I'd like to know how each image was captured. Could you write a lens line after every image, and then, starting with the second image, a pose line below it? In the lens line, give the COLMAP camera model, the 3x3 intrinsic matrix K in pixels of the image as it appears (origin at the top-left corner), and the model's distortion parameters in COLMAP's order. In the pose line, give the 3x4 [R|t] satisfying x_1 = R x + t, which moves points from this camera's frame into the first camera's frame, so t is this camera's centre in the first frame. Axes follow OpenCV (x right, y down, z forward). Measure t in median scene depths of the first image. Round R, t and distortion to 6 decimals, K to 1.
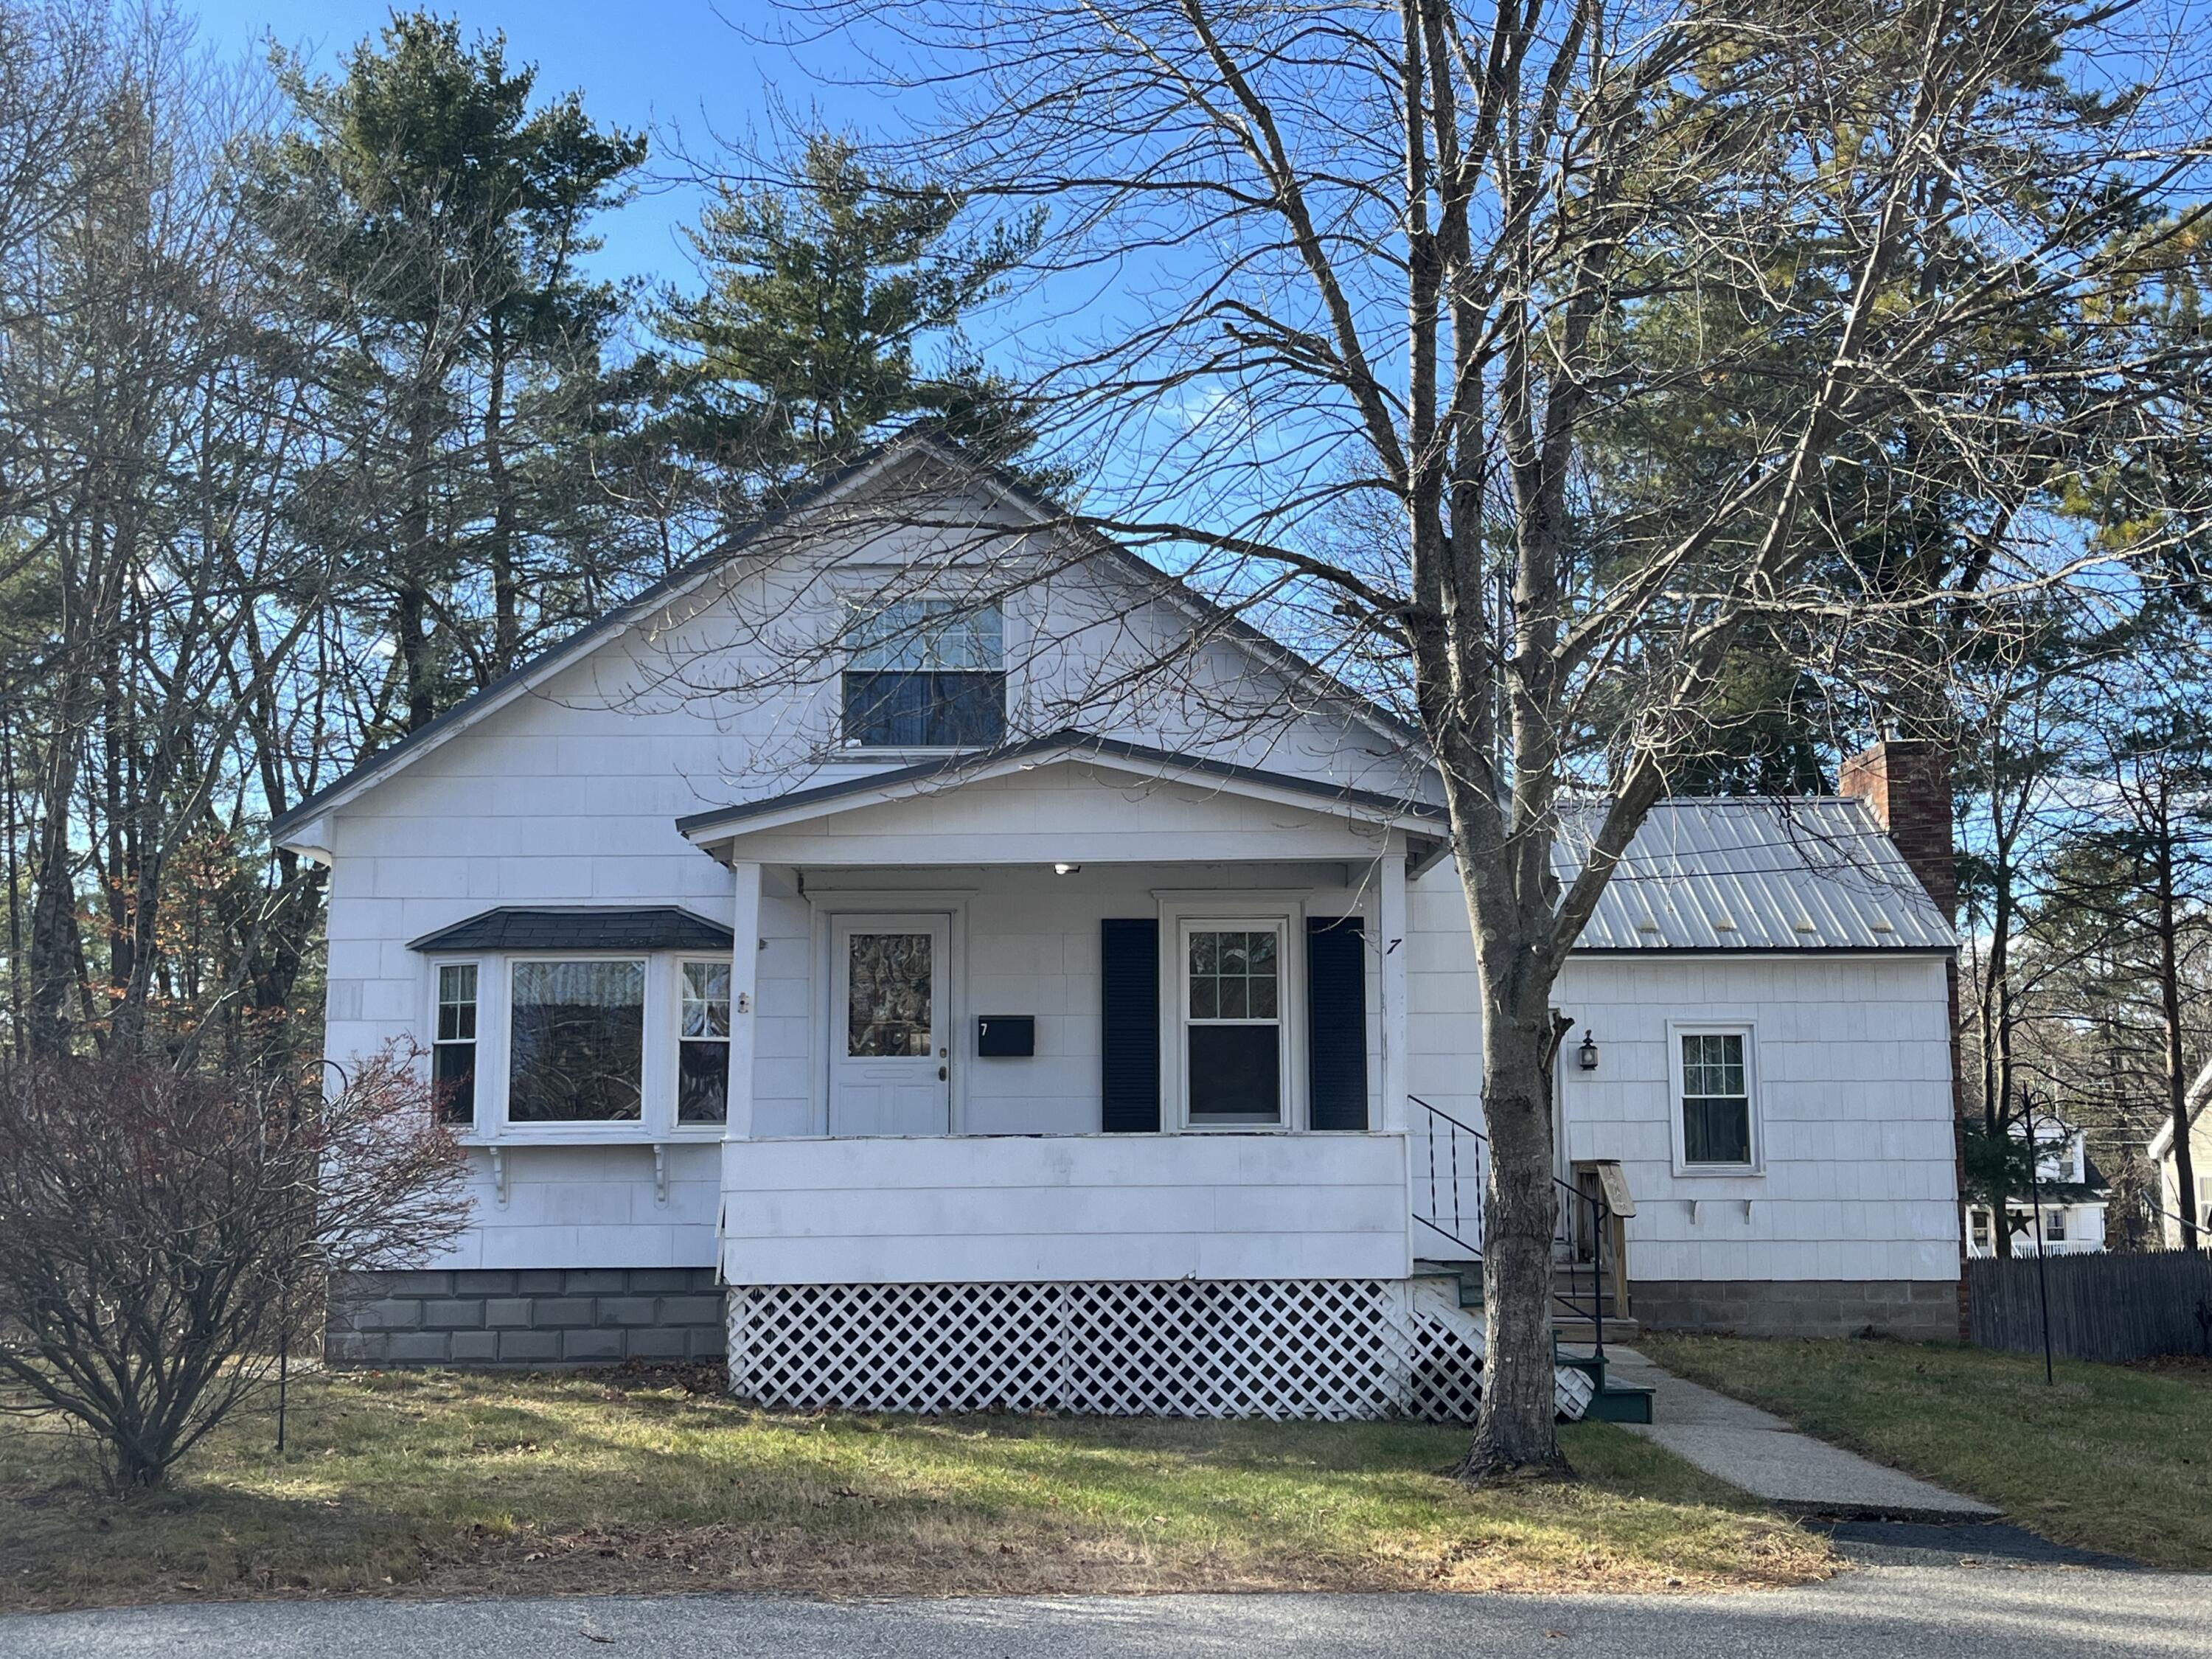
lens RADIAL K [[2409.2, 0, 1106.0], [0, 2409.2, 829.5], [0, 0, 1]] dist [0.040739, -0.024178]
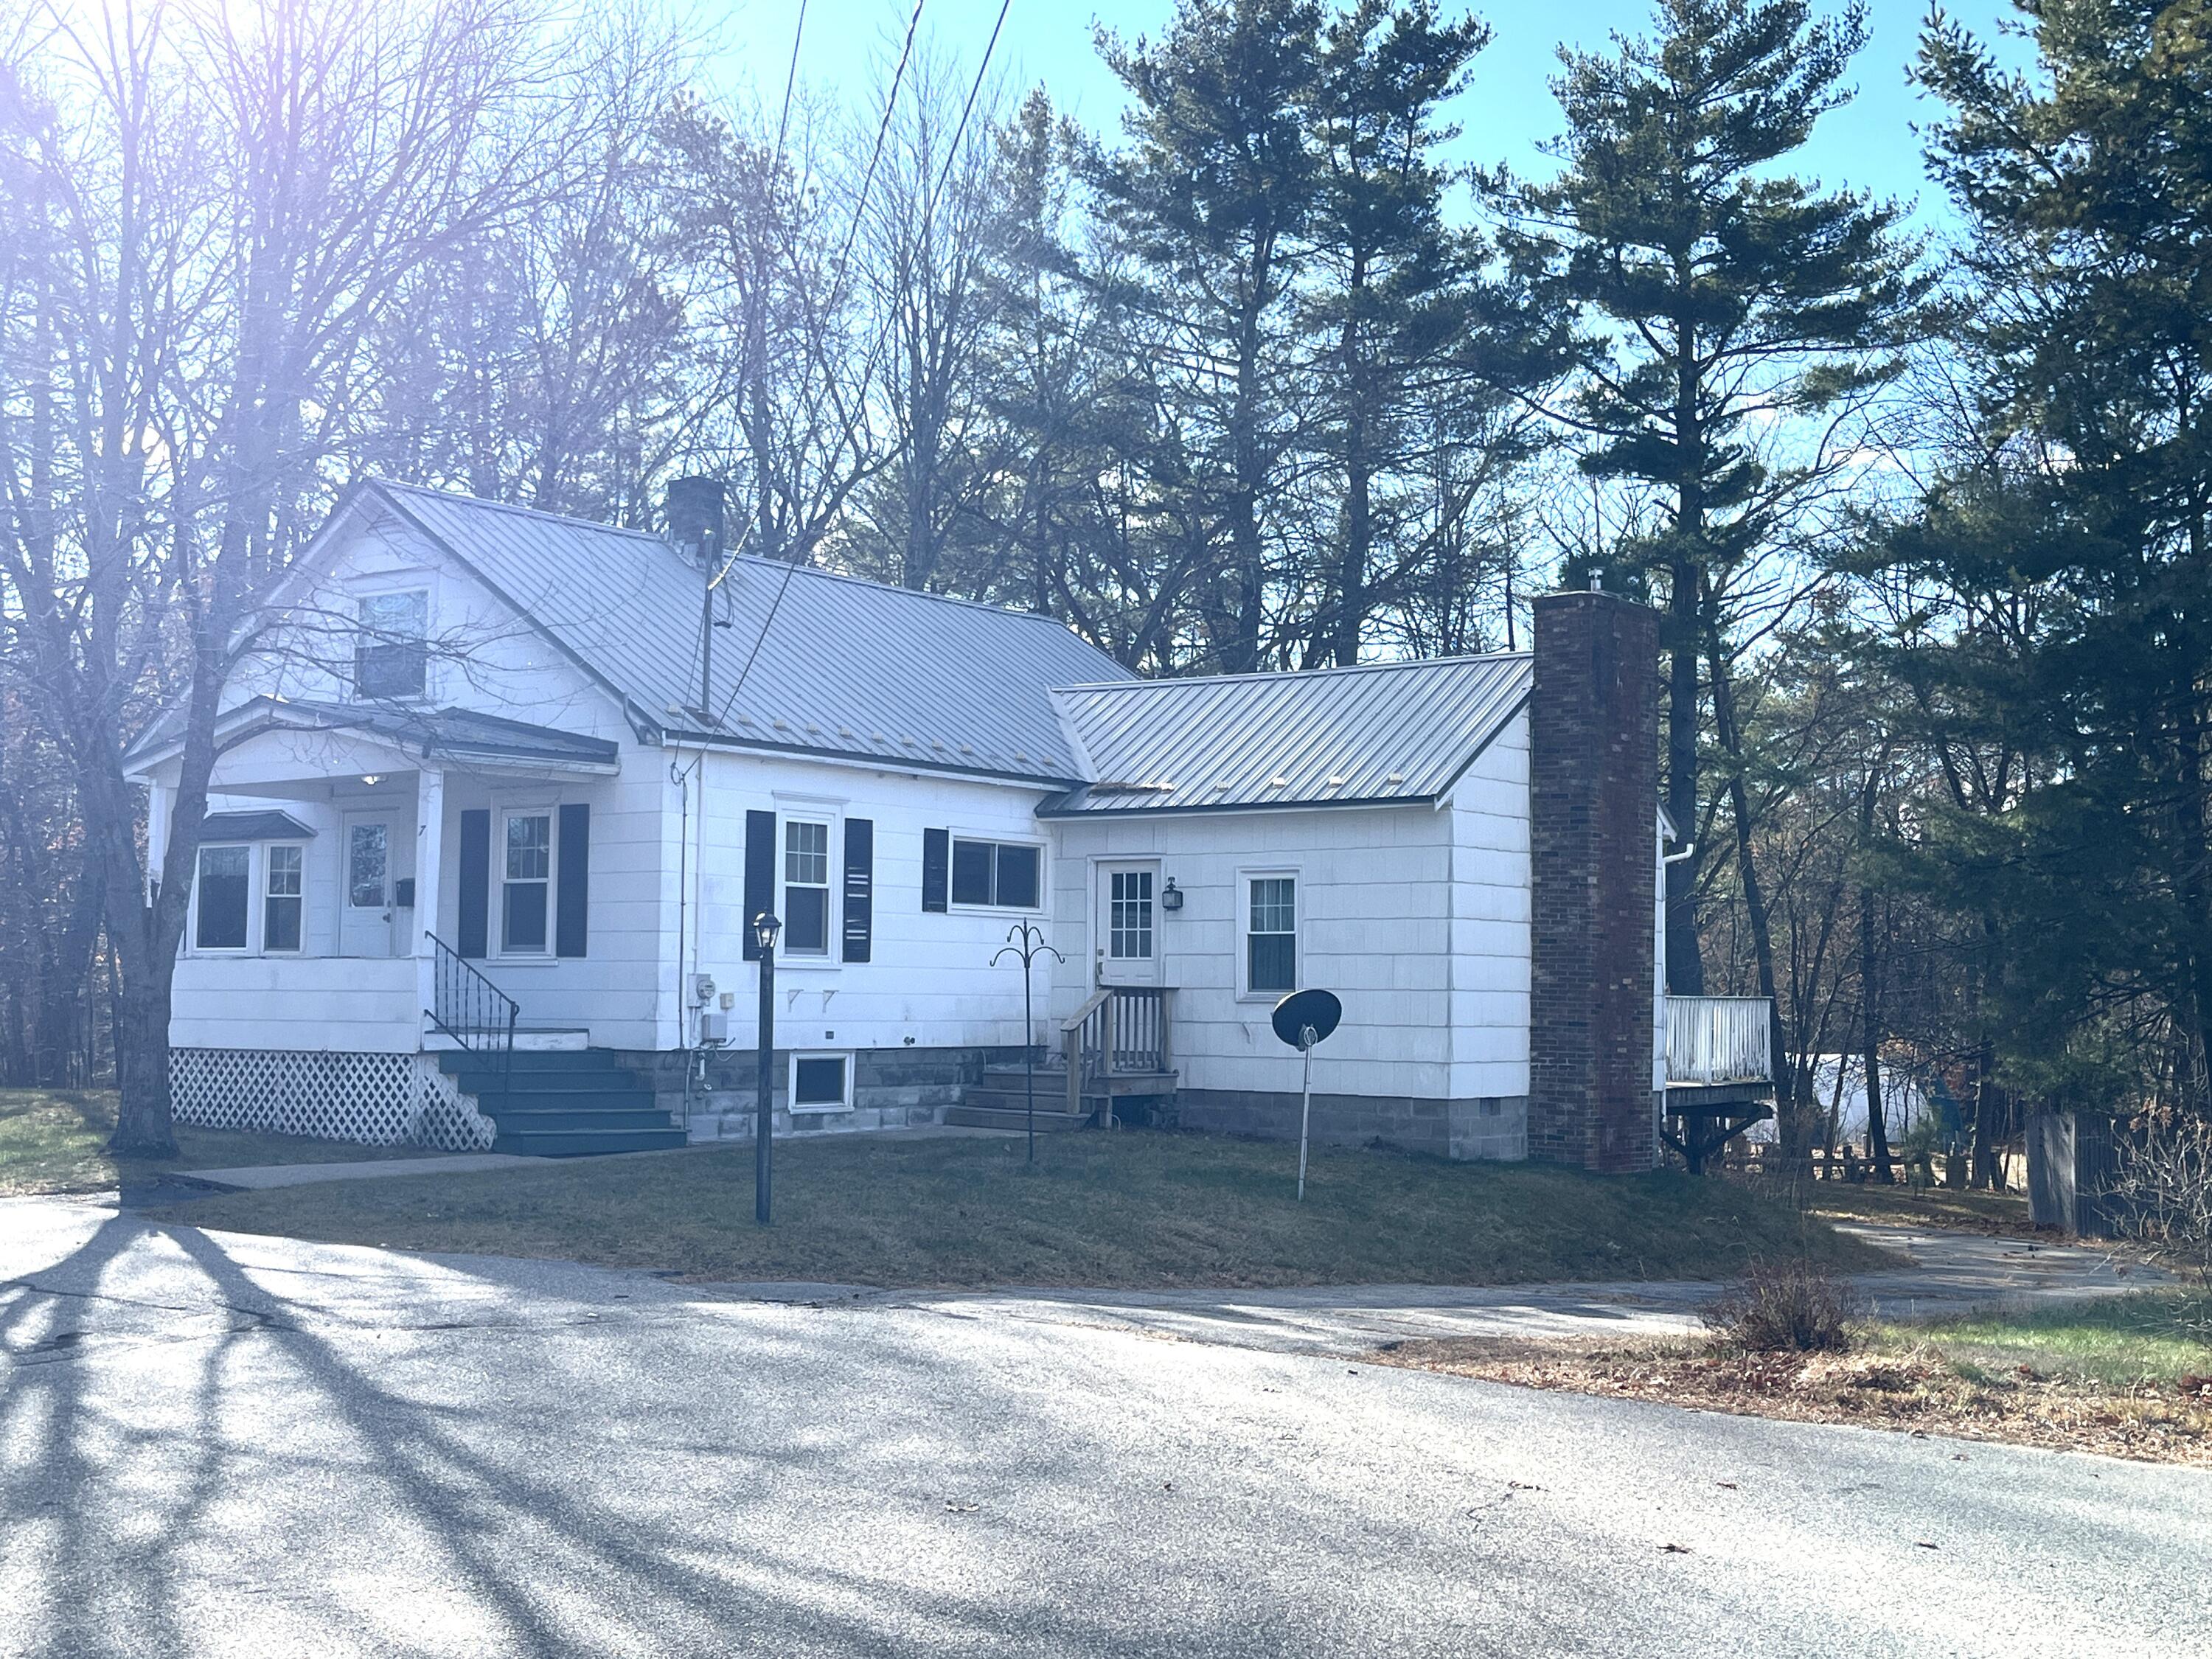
lens RADIAL K [[2585.3, 0, 1222.5], [0, 2585.3, 822.2], [0, 0, 1]] dist [-0.002451, -0.007099]
pose [[0.819977, -0.024534, -0.571870, 1.269511], [0.061989, 0.997011, 0.046110, 0.000744], [0.569030, -0.073259, 0.819047, -0.010476]]
